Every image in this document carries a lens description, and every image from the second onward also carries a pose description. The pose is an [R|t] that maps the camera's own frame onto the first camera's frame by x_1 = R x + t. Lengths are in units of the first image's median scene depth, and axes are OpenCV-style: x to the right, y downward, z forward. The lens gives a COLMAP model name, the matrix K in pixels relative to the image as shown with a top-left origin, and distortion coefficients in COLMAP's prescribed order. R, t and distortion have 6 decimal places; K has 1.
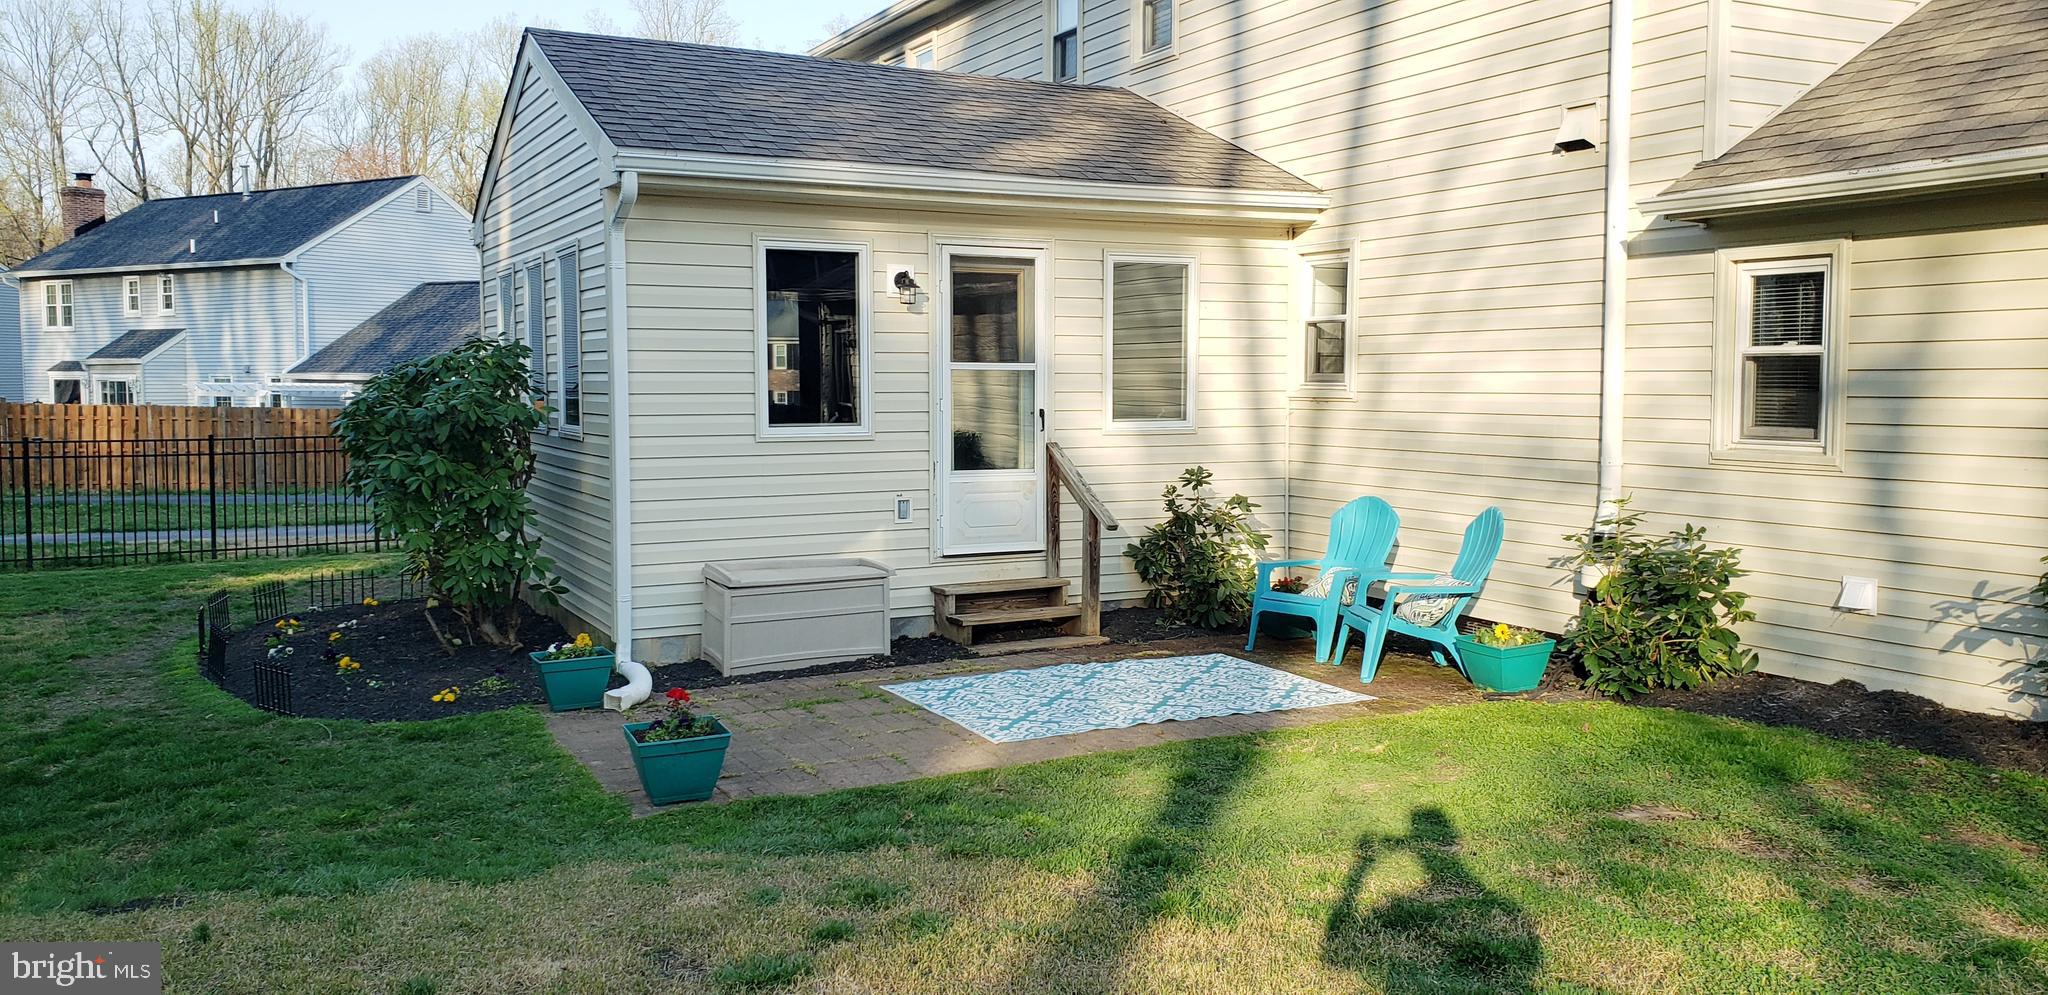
lens RADIAL K [[1568.5, 0, 1024.0], [0, 1568.5, 497.5], [0, 0, 1]] dist [-0.001895, 0.007753]
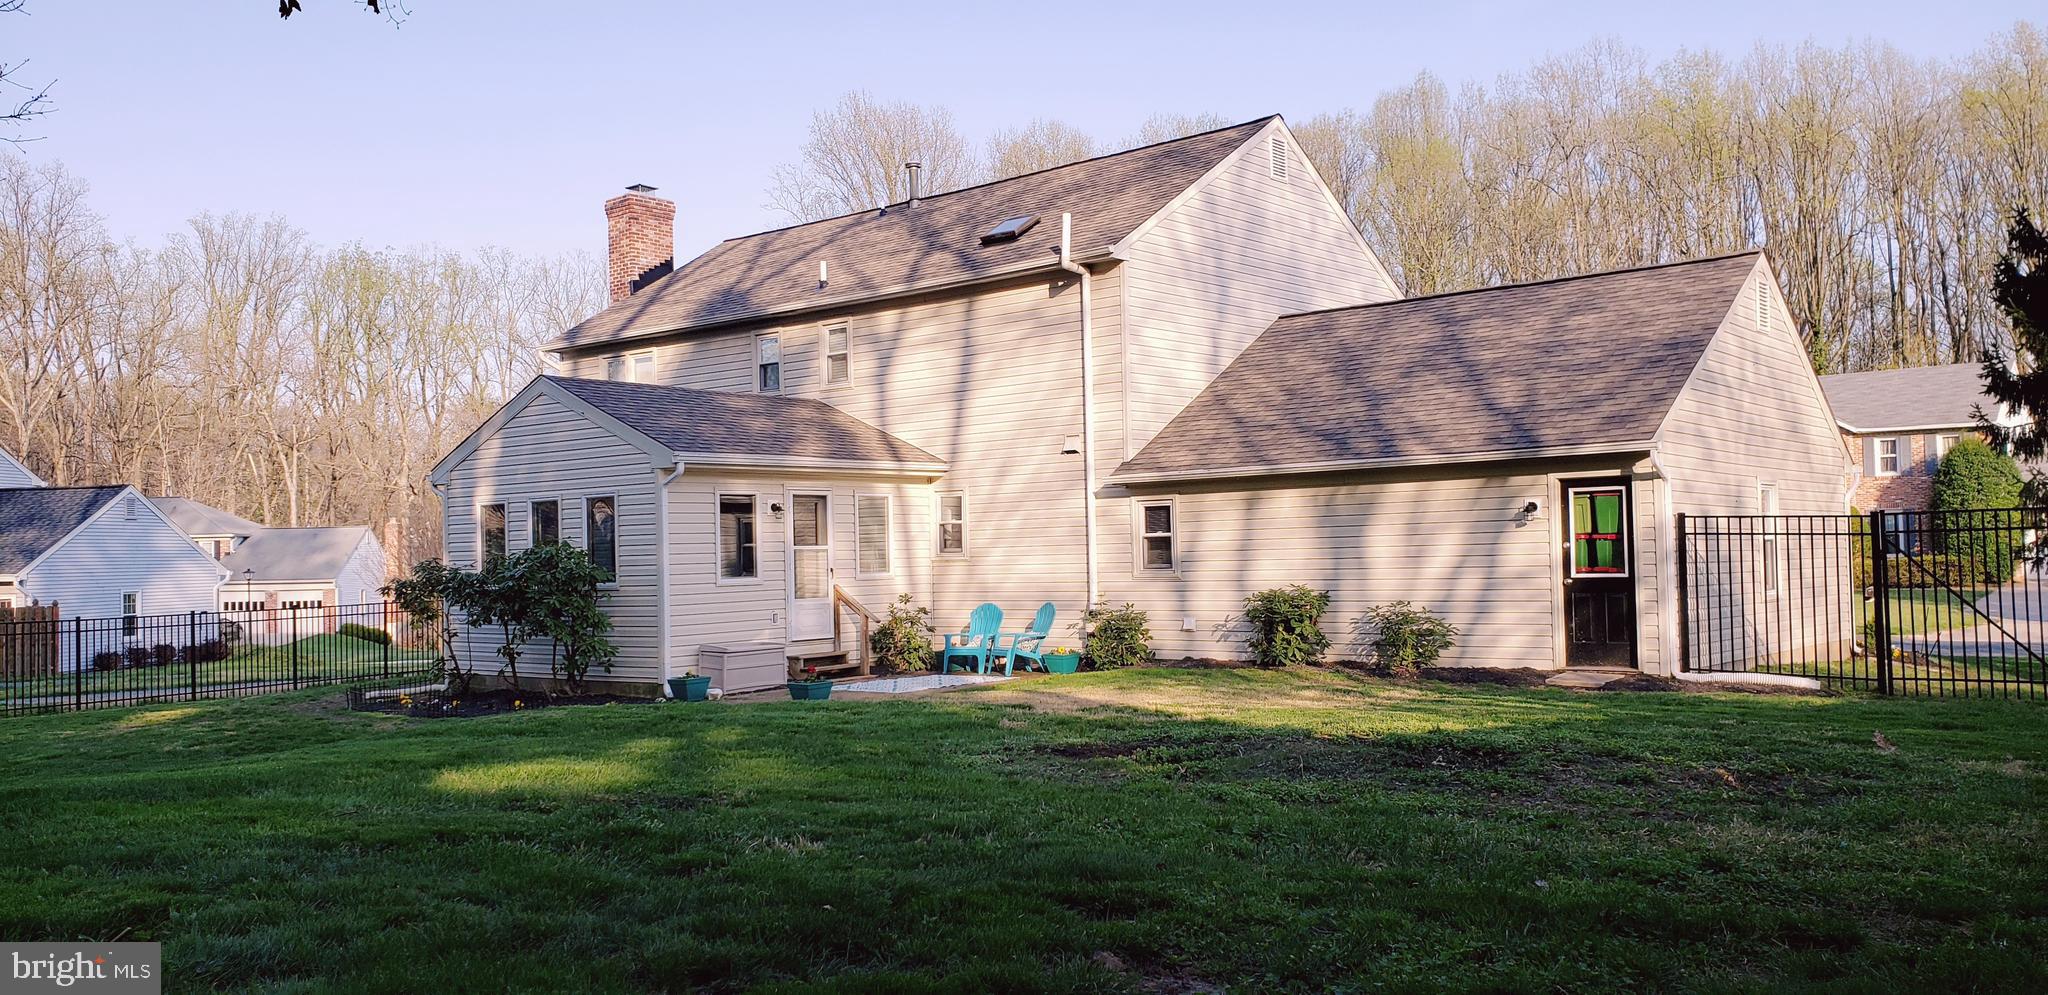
lens RADIAL K [[1492.7, 0, 1005.0], [0, 1492.7, 528.9], [0, 0, 1]] dist [0.117153, -0.112480]
pose [[0.916371, -0.018095, 0.399921, -0.609971], [0.056268, 0.994883, -0.083917, 0.075040], [-0.396356, 0.099402, 0.912700, -0.963932]]
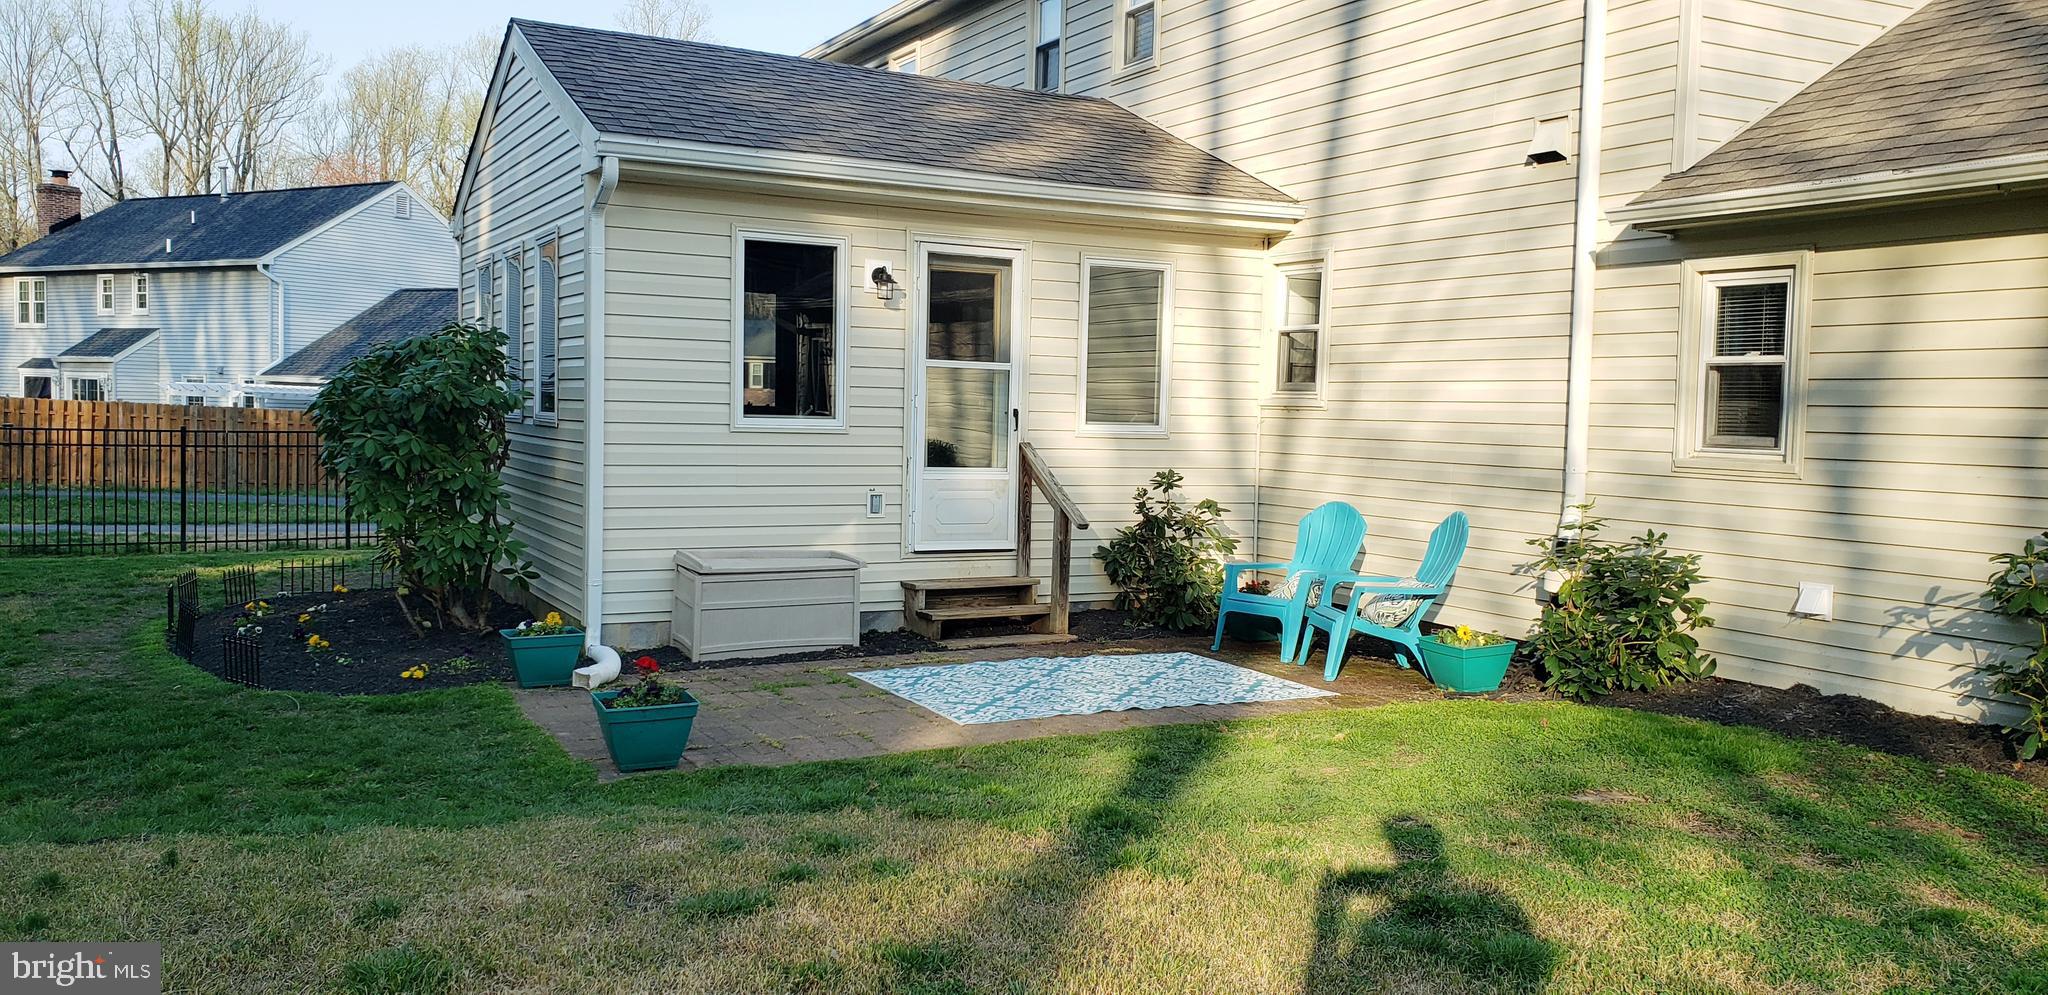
lens RADIAL K [[1567.4, 0, 1017.7], [0, 1567.4, 512.8], [0, 0, 1]] dist [-0.000132, 0.002488]
pose [[0.999657, 0.022923, 0.012705, 0.001531], [-0.022834, 0.999714, -0.007074, 0.018714], [-0.012864, 0.006782, 0.999894, -0.006837]]
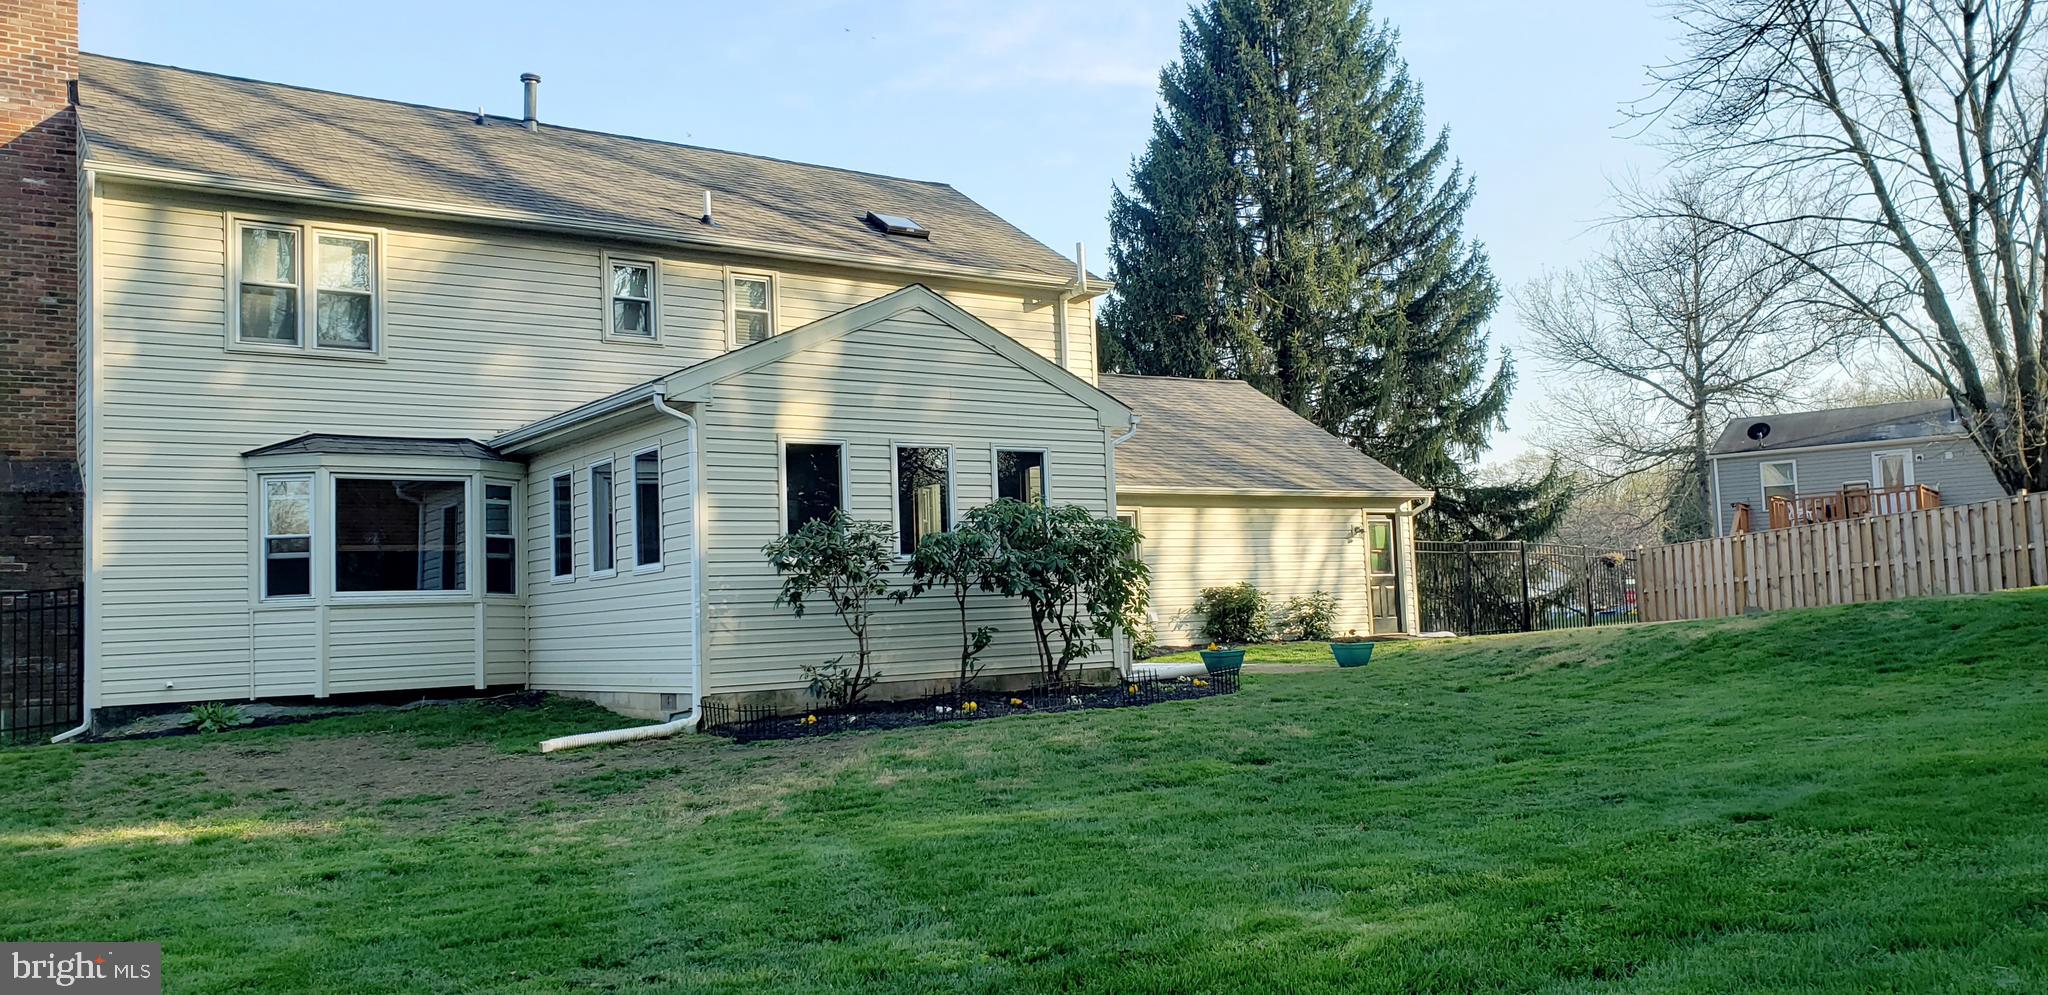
lens RADIAL K [[1593.9, 0, 1022.4], [0, 1593.9, 486.6], [0, 0, 1]] dist [0.236827, -0.816031]
pose [[-0.148504, 0.084299, 0.985312, -2.022578], [0.115424, 0.991028, -0.067391, -0.010658], [-0.982153, 0.103720, -0.156902, 1.339407]]
